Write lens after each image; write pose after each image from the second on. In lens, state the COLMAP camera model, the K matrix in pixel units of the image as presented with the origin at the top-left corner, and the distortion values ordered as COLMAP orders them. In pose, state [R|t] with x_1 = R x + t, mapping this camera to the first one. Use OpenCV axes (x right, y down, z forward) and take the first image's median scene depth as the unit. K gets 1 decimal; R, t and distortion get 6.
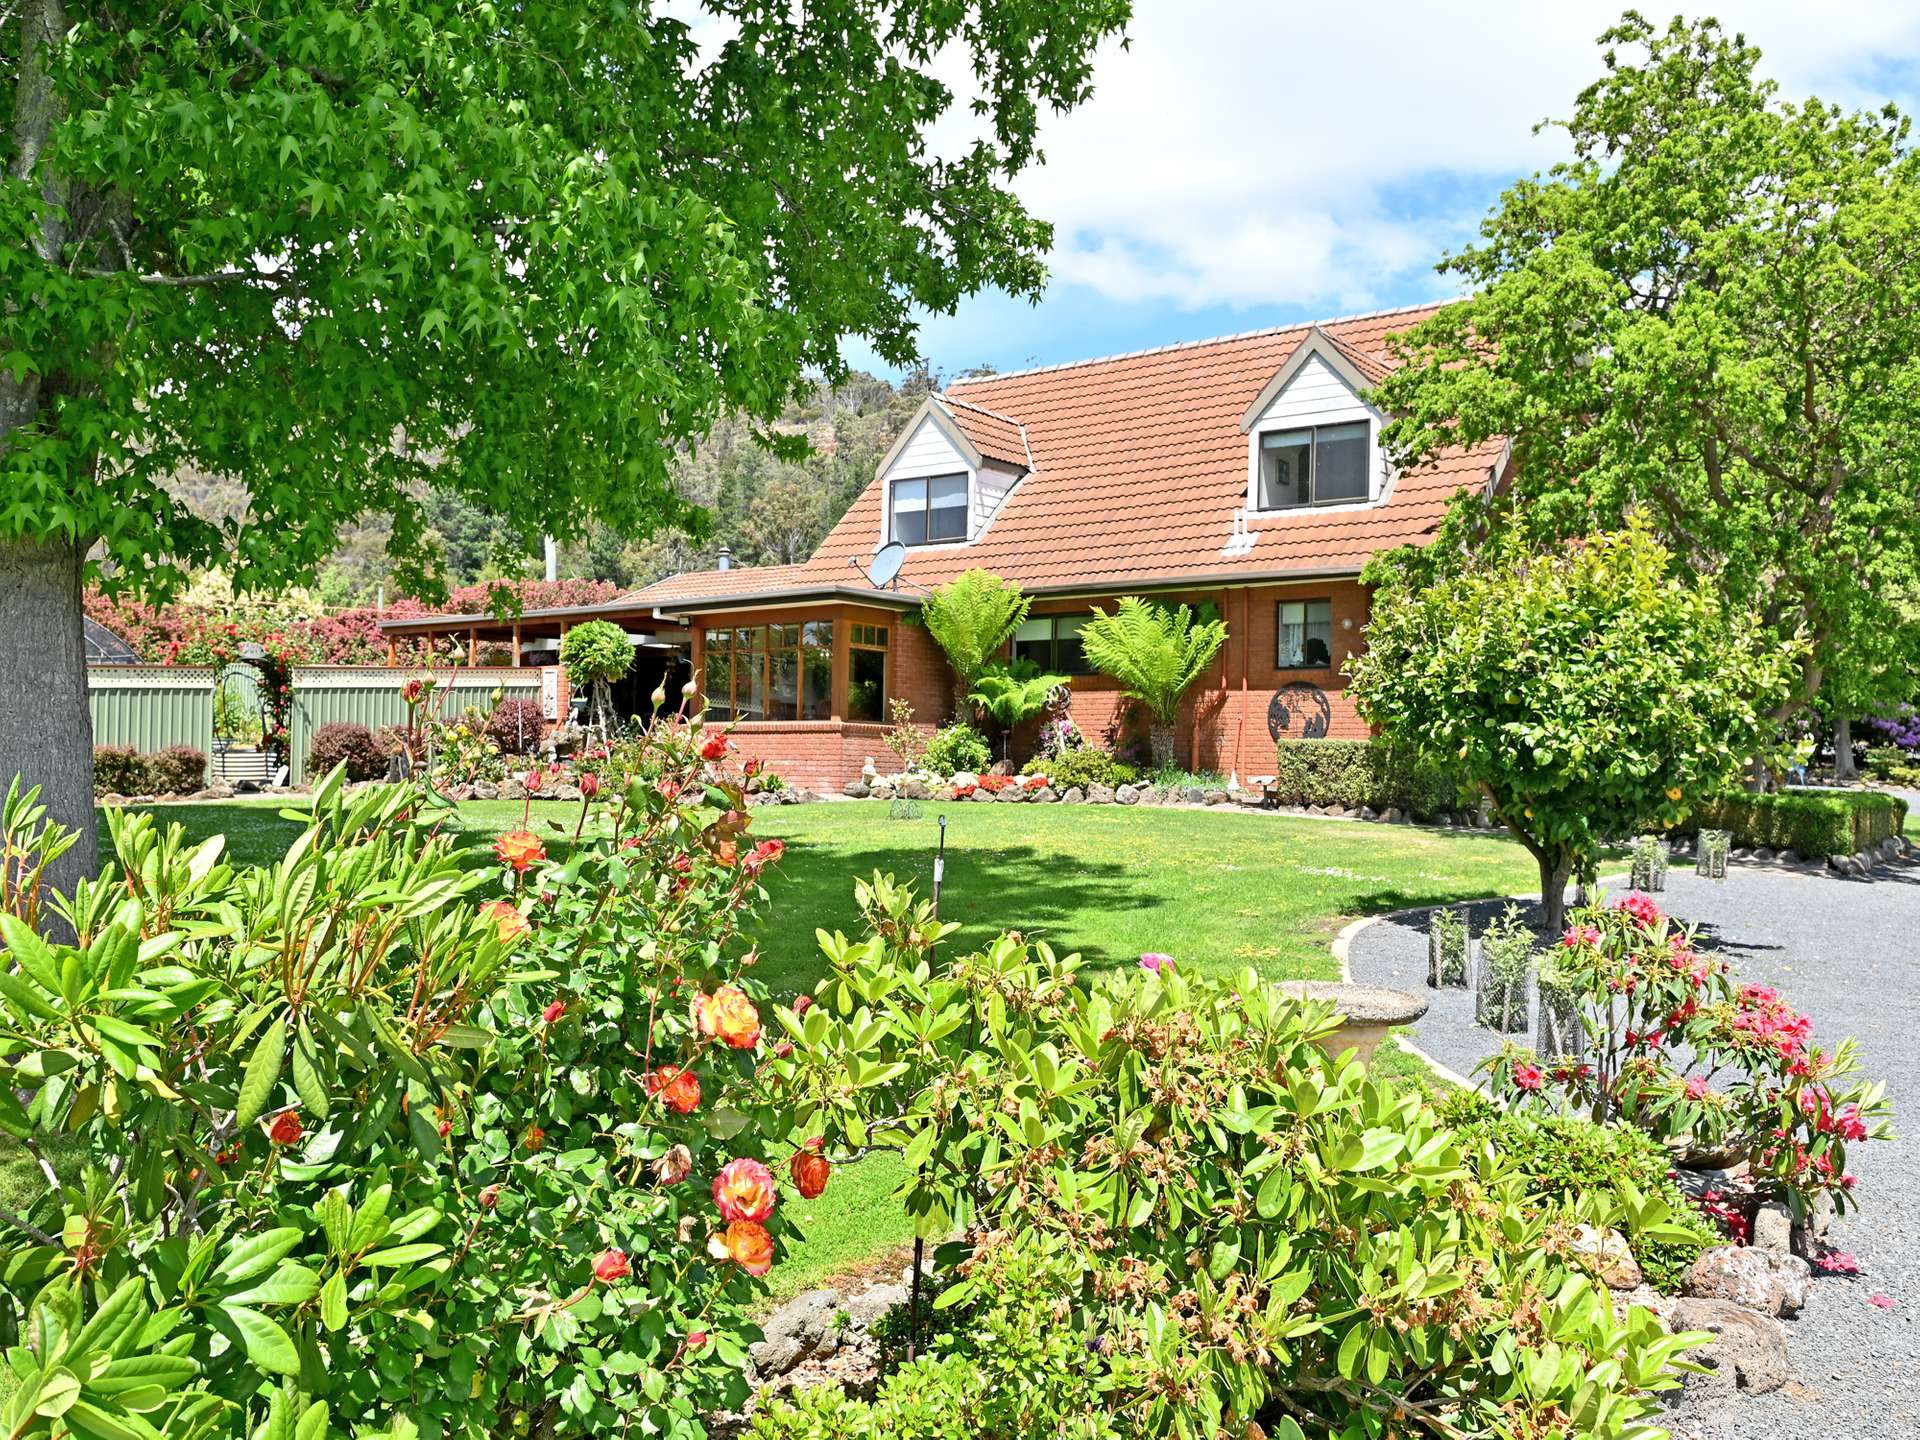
lens RADIAL K [[1239.9, 0, 954.6], [0, 1239.9, 722.2], [0, 0, 1]] dist [-0.010361, 0.000873]
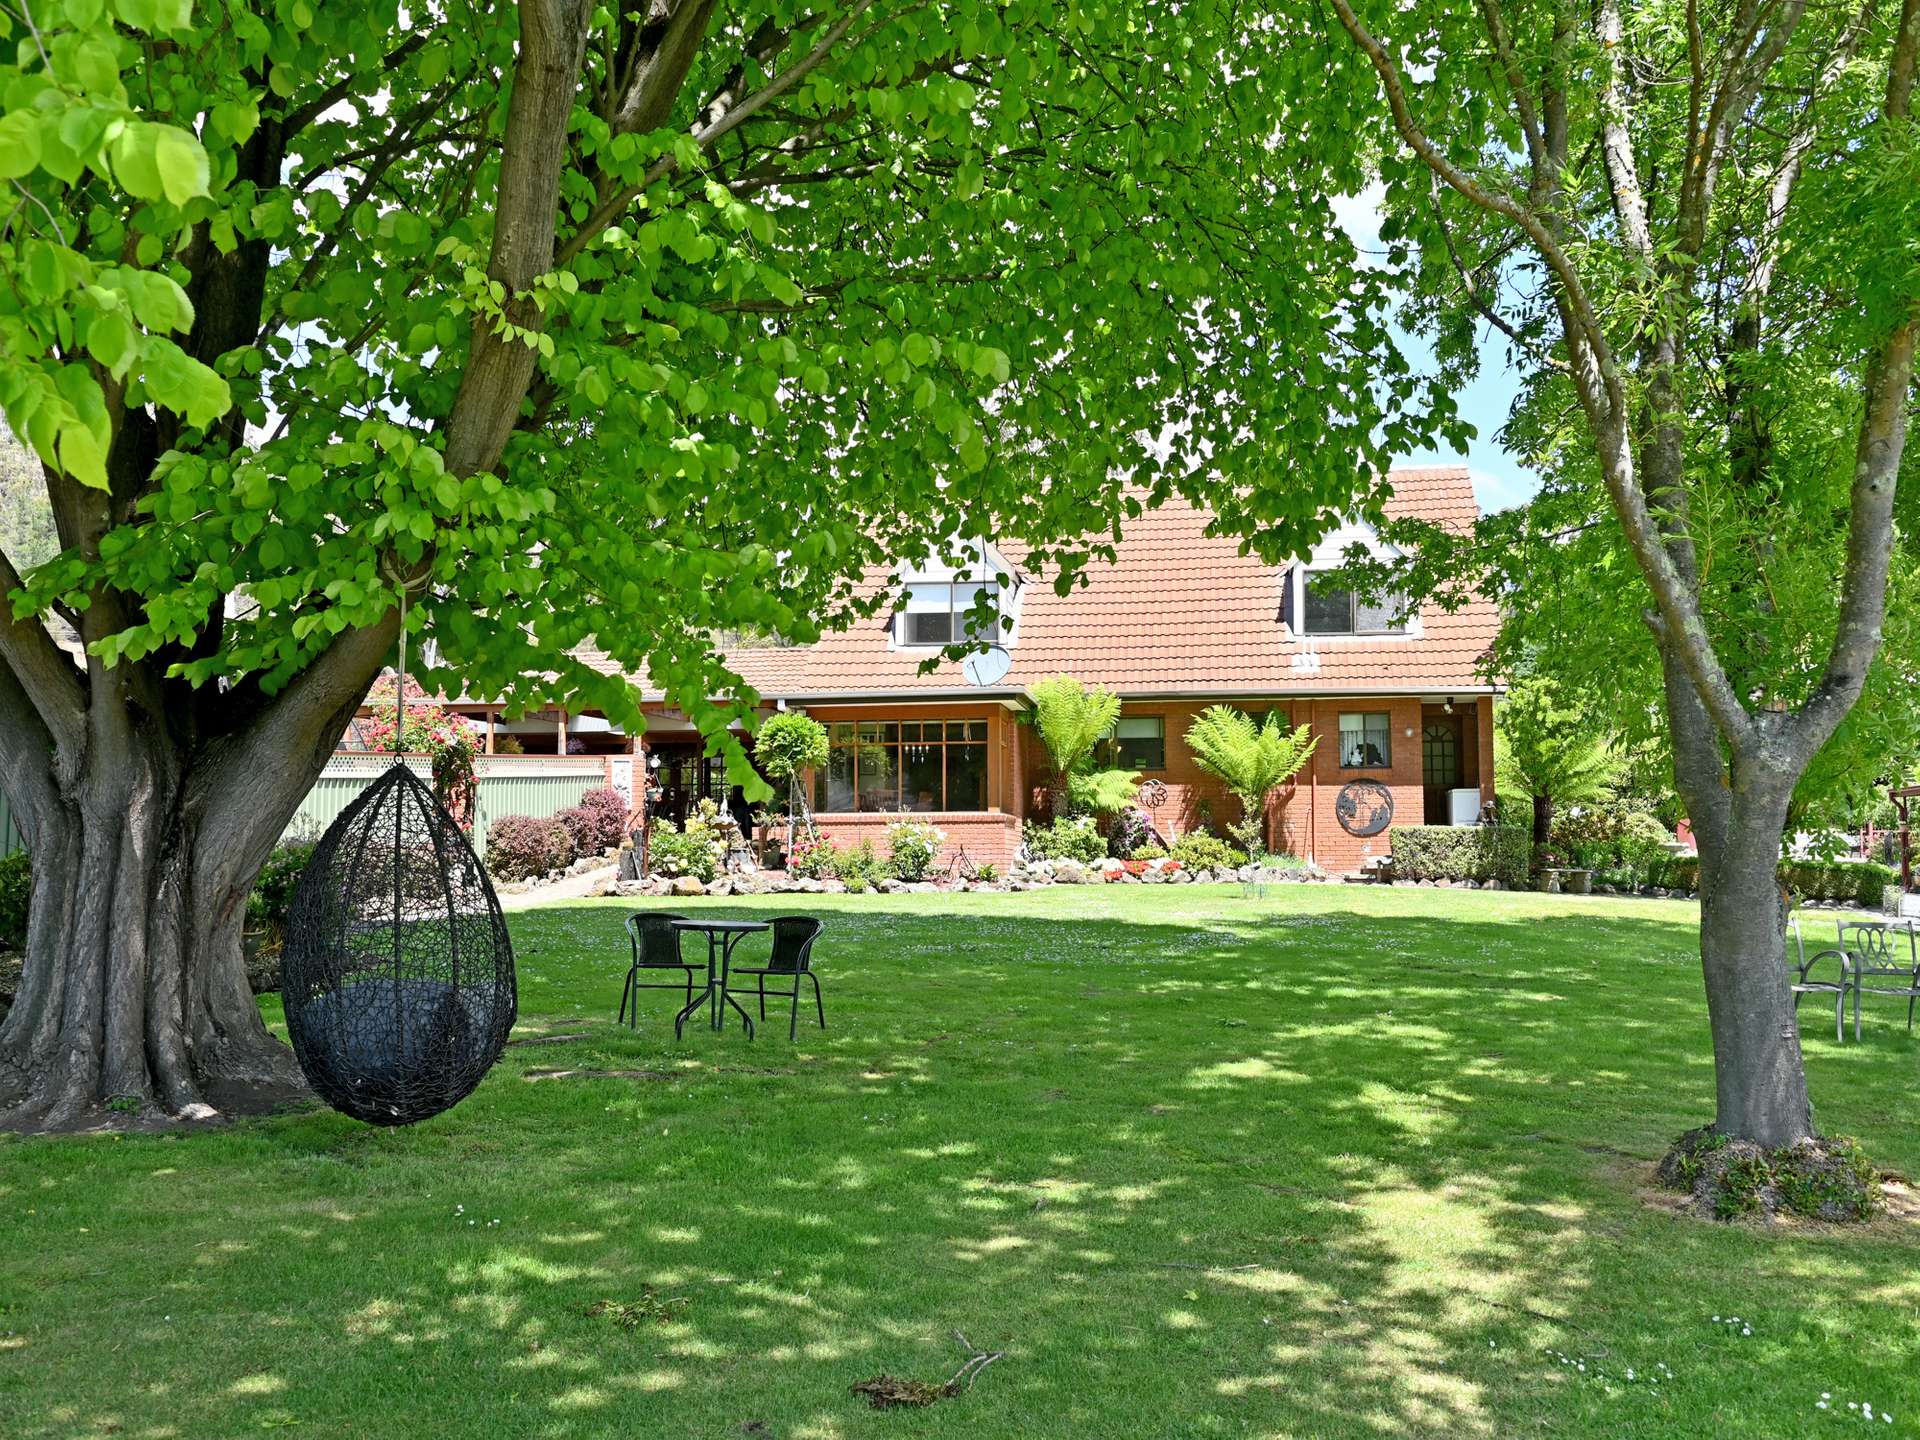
lens RADIAL K [[1239.9, 0, 961.9], [0, 1239.9, 715.0], [0, 0, 1]] dist [-0.010361, 0.000873]
pose [[0.926312, 0.026173, 0.375847, -0.523919], [0.001980, 0.997232, -0.074326, -0.004966], [-0.376752, 0.069593, 0.923696, 0.014619]]
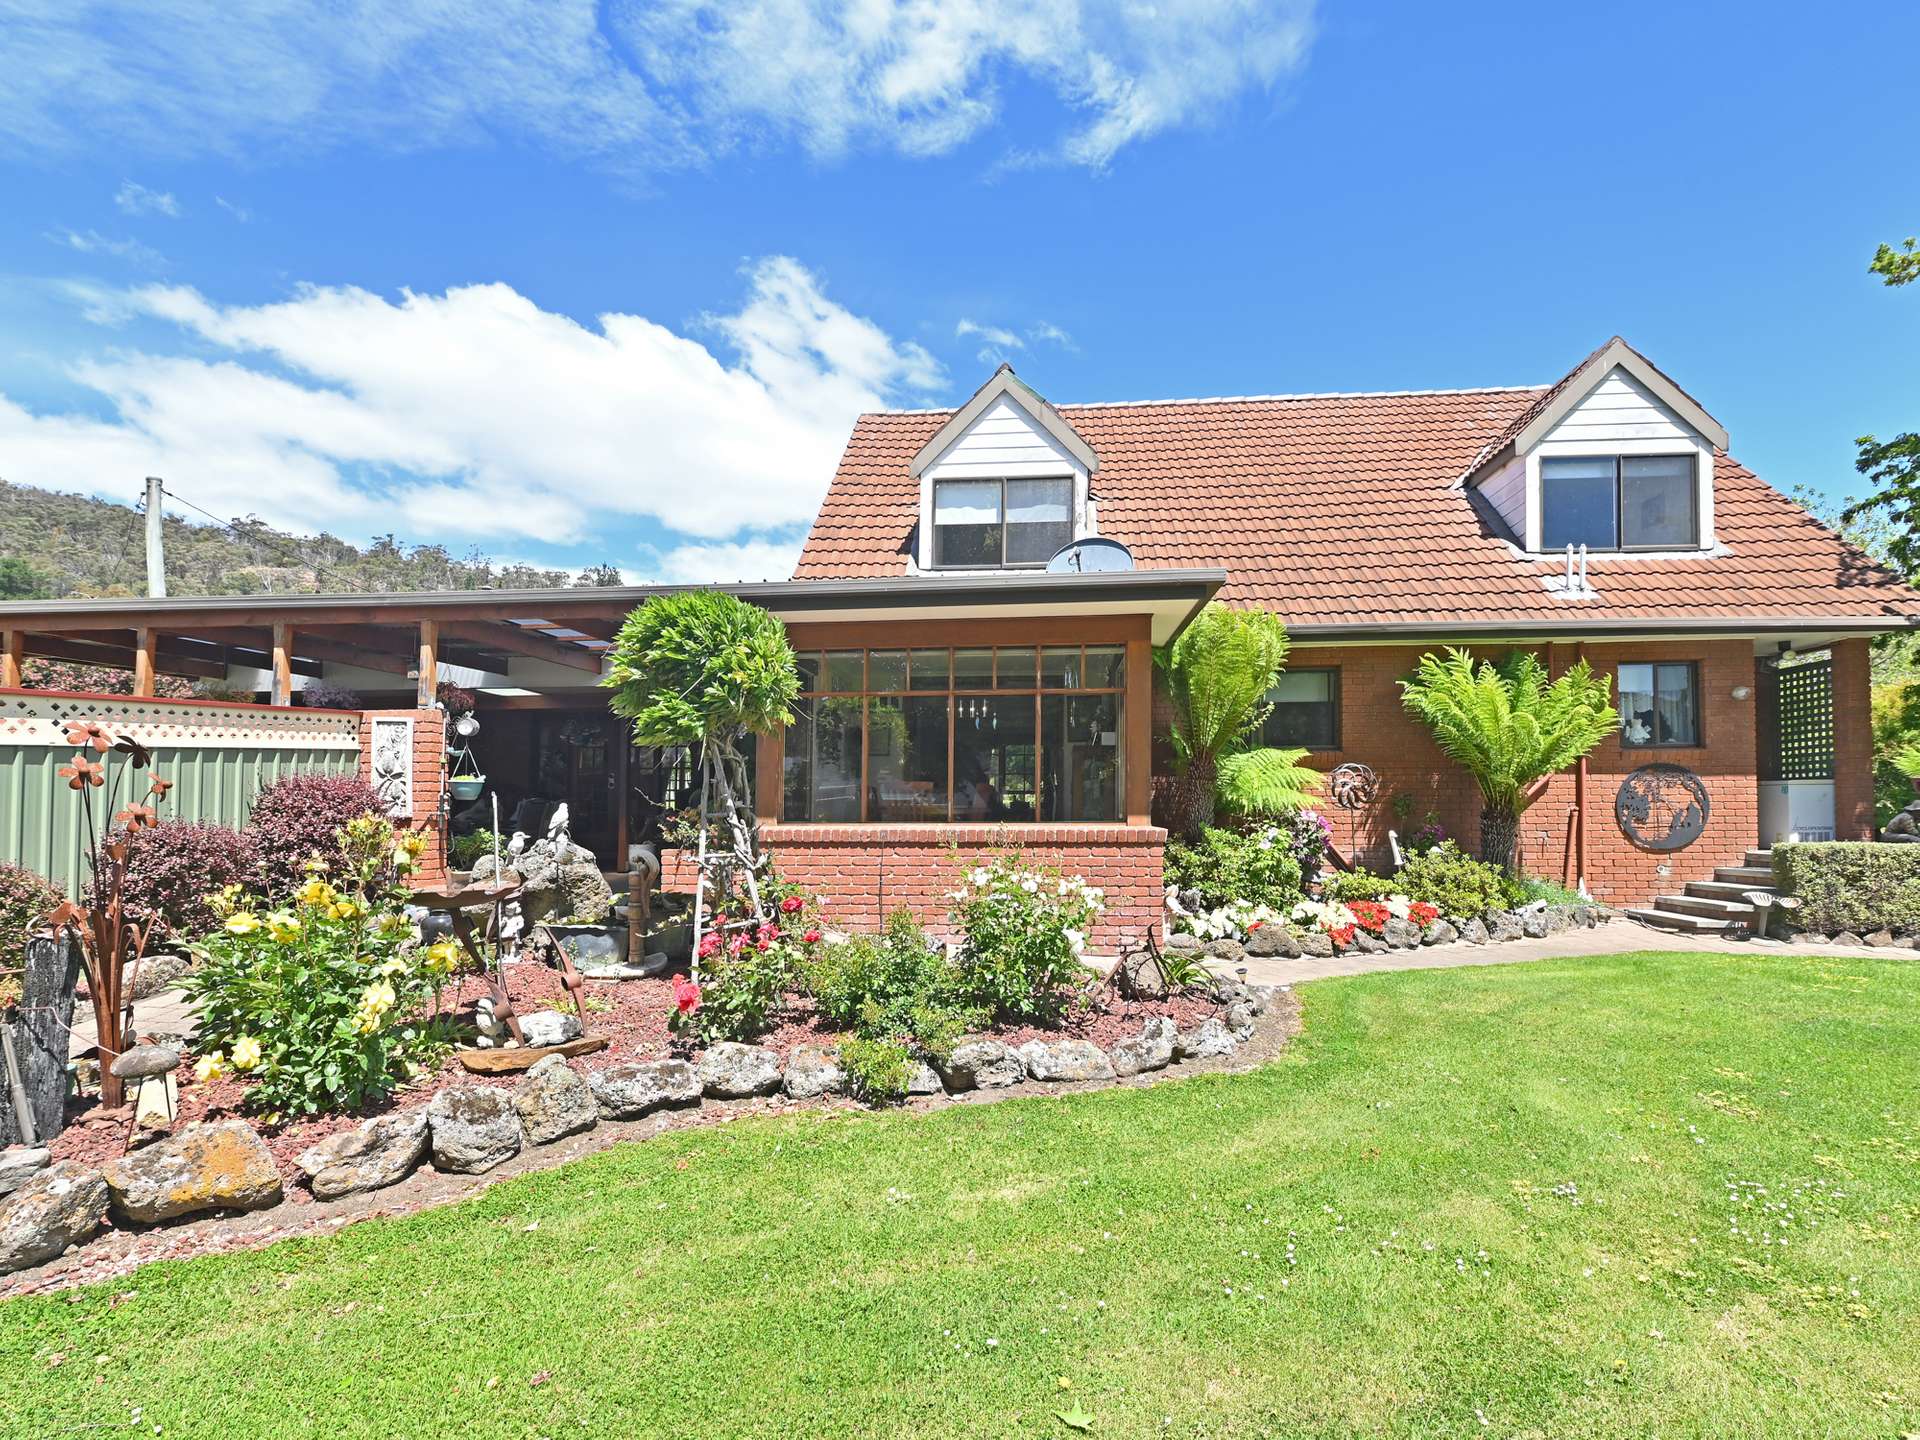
lens RADIAL K [[875.8, 0, 1057.0], [0, 875.8, 760.2], [0, 0, 1]] dist [-0.000403, -0.000643]
pose [[0.862031, 0.013993, 0.506663, -0.325301], [0.000791, 0.999580, -0.028952, -0.017839], [-0.506855, 0.025359, 0.861658, 0.675943]]
